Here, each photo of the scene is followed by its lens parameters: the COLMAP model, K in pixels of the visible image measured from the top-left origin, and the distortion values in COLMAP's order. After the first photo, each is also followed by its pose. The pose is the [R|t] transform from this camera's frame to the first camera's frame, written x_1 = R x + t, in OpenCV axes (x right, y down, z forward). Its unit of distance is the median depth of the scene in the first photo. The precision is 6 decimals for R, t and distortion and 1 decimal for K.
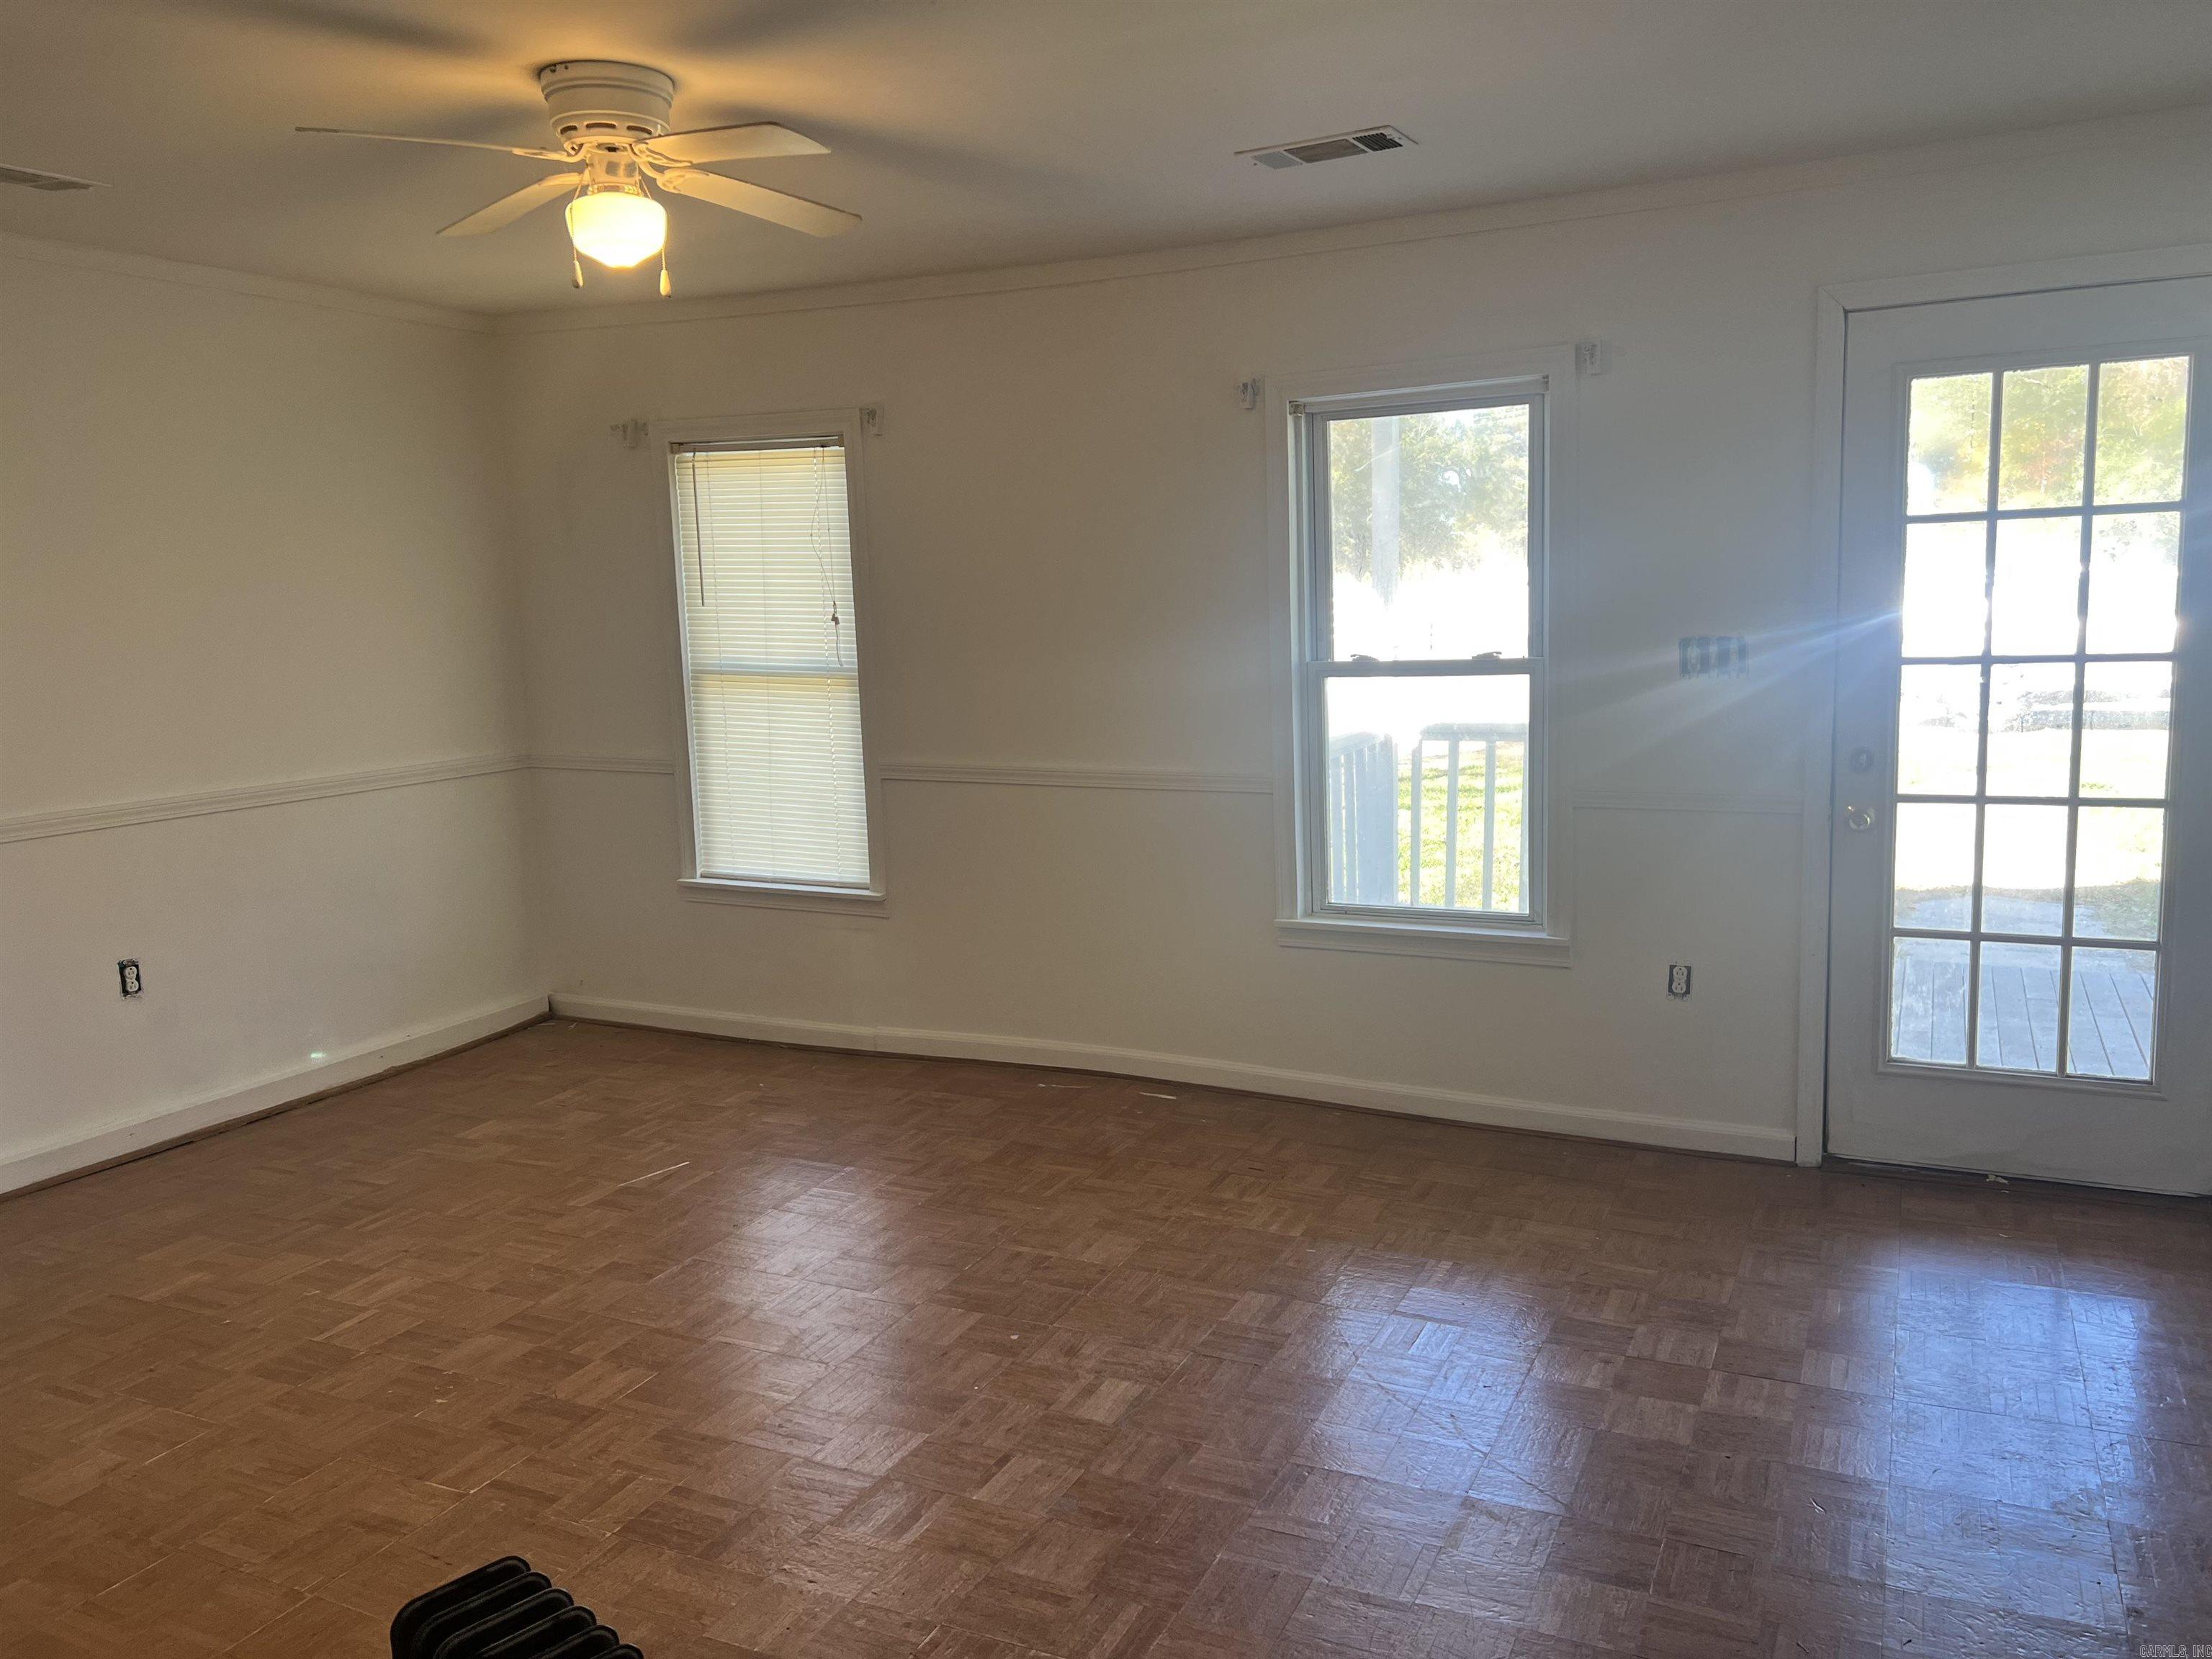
lens RADIAL K [[1680.6, 0, 1107.7], [0, 1680.6, 824.9], [0, 0, 1]] dist [0.038613, -0.007794]
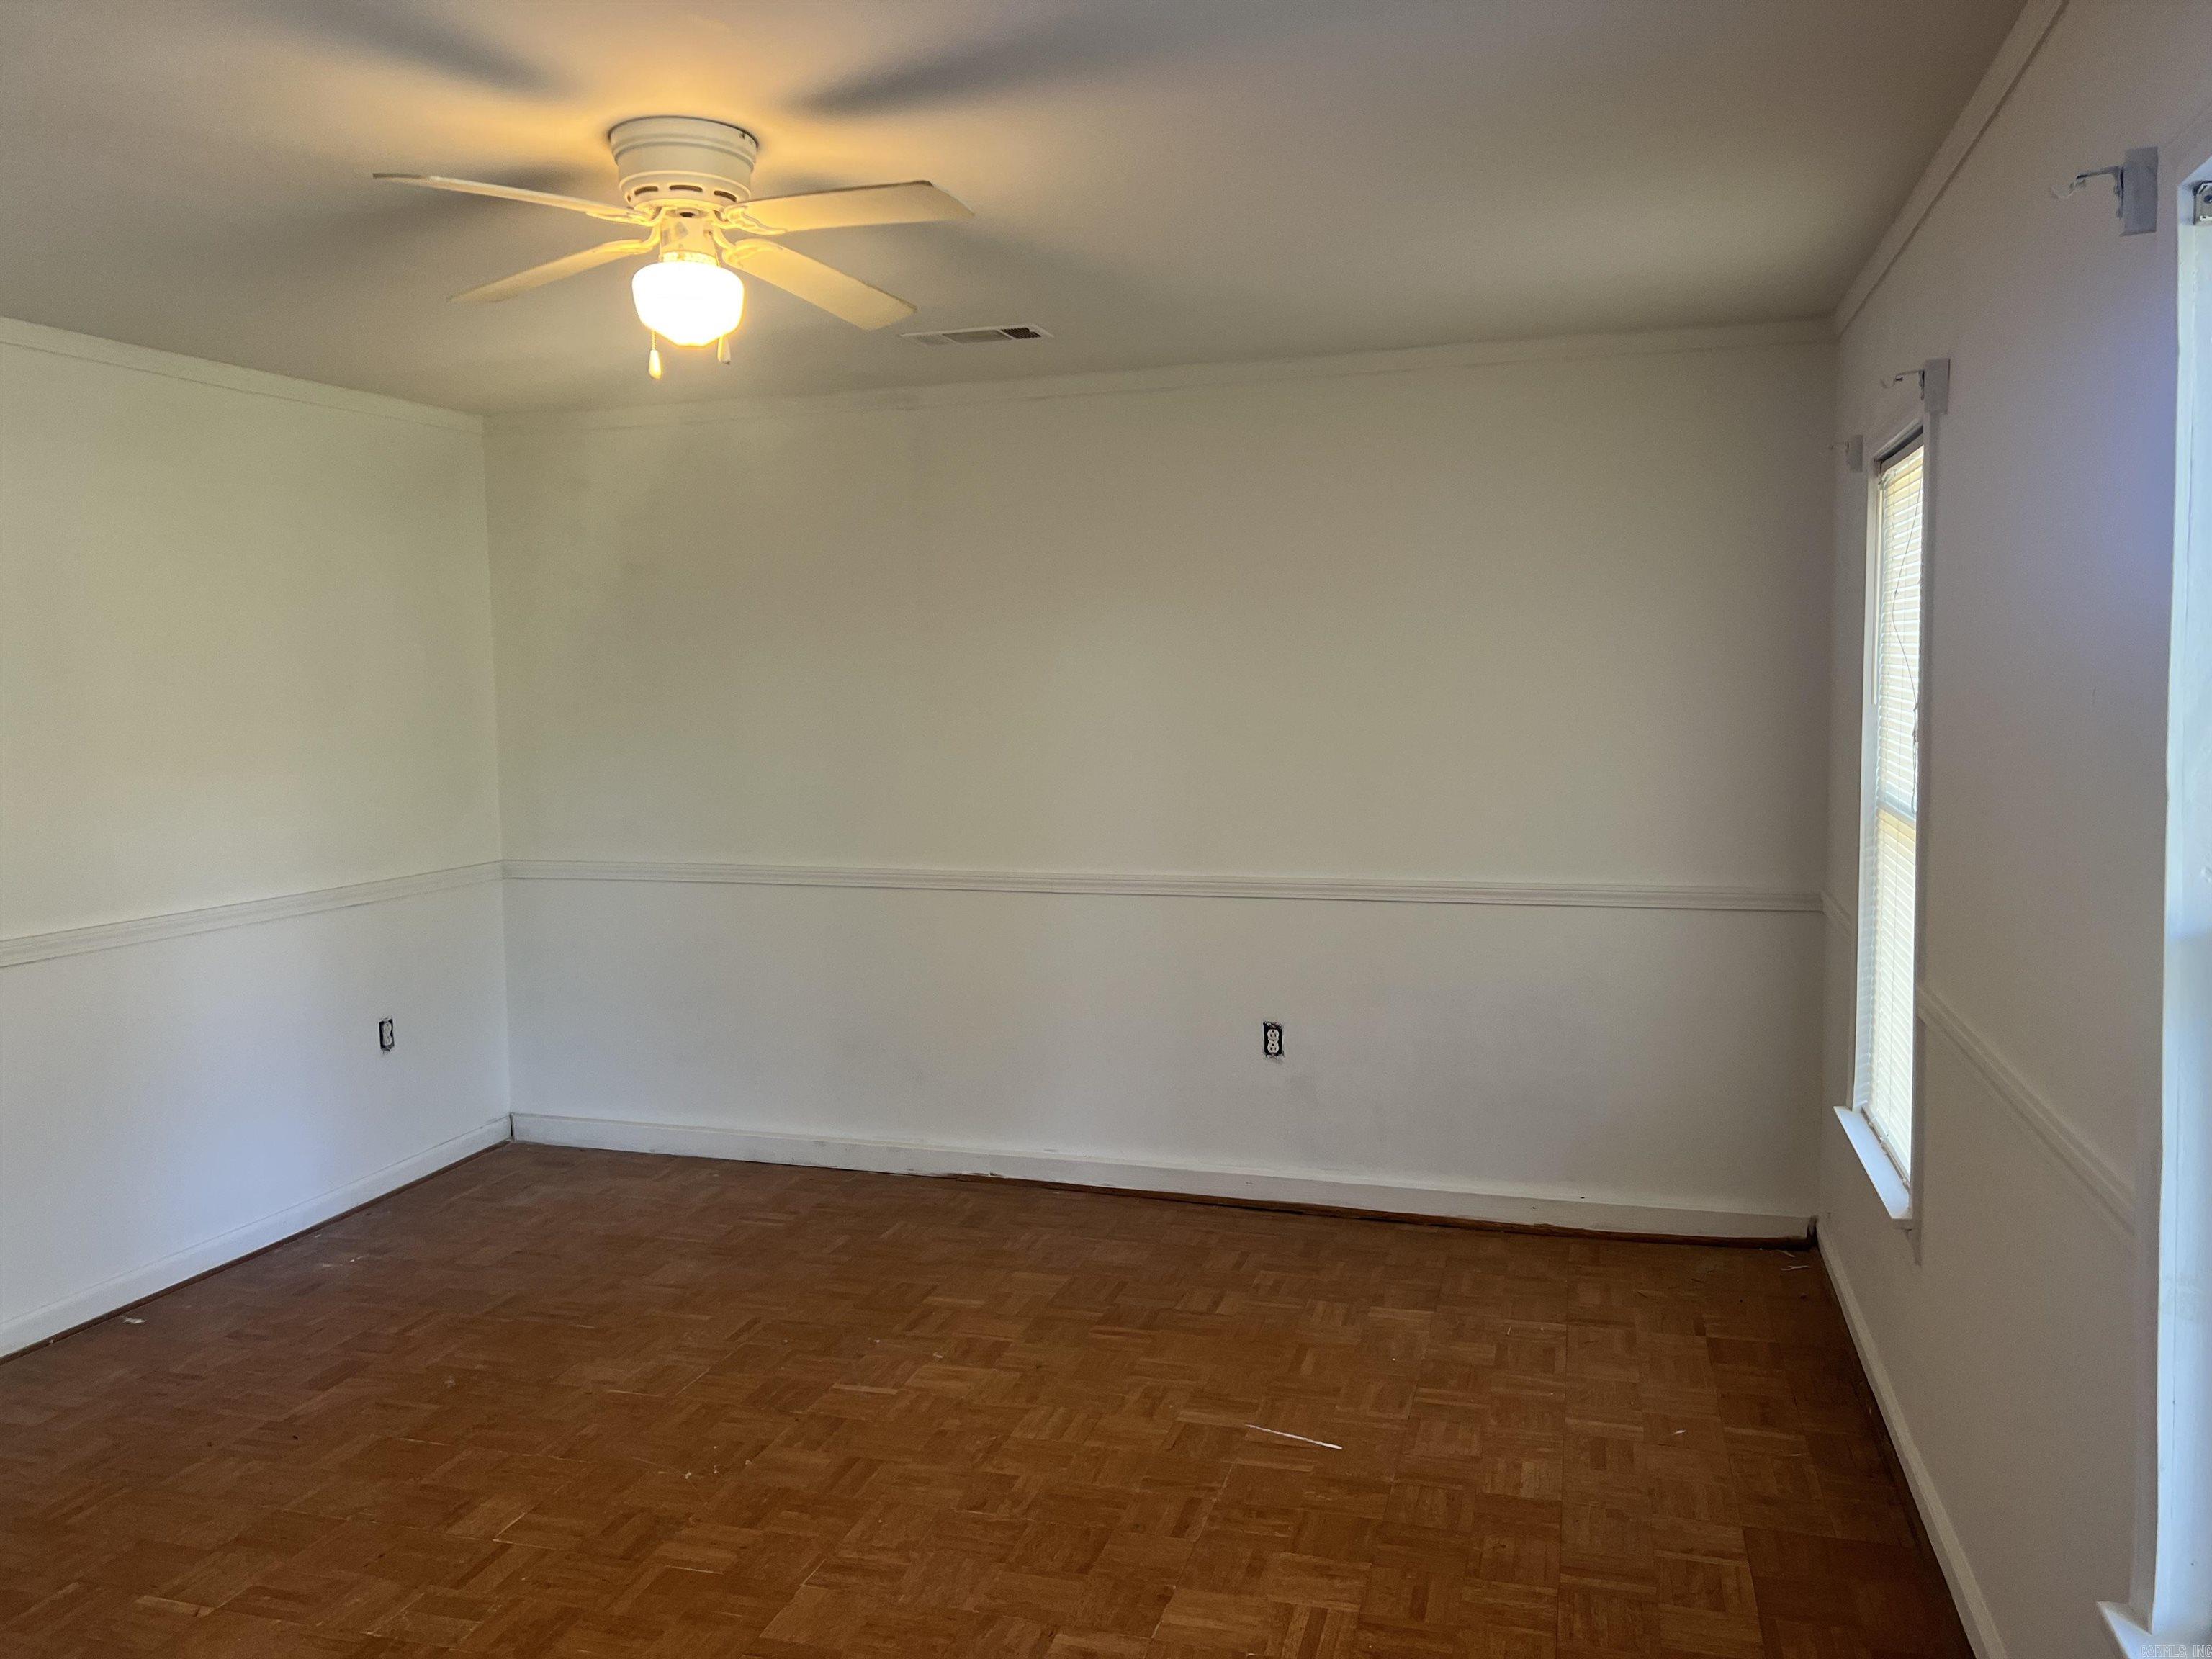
lens RADIAL K [[1680.6, 0, 1105.6], [0, 1680.6, 832.4], [0, 0, 1]] dist [0.038613, -0.007794]
pose [[0.156609, 0.110478, -0.981462, 0.506280], [-0.130433, 0.987334, 0.090326, -0.142134], [0.979010, 0.113869, 0.169035, 0.849850]]
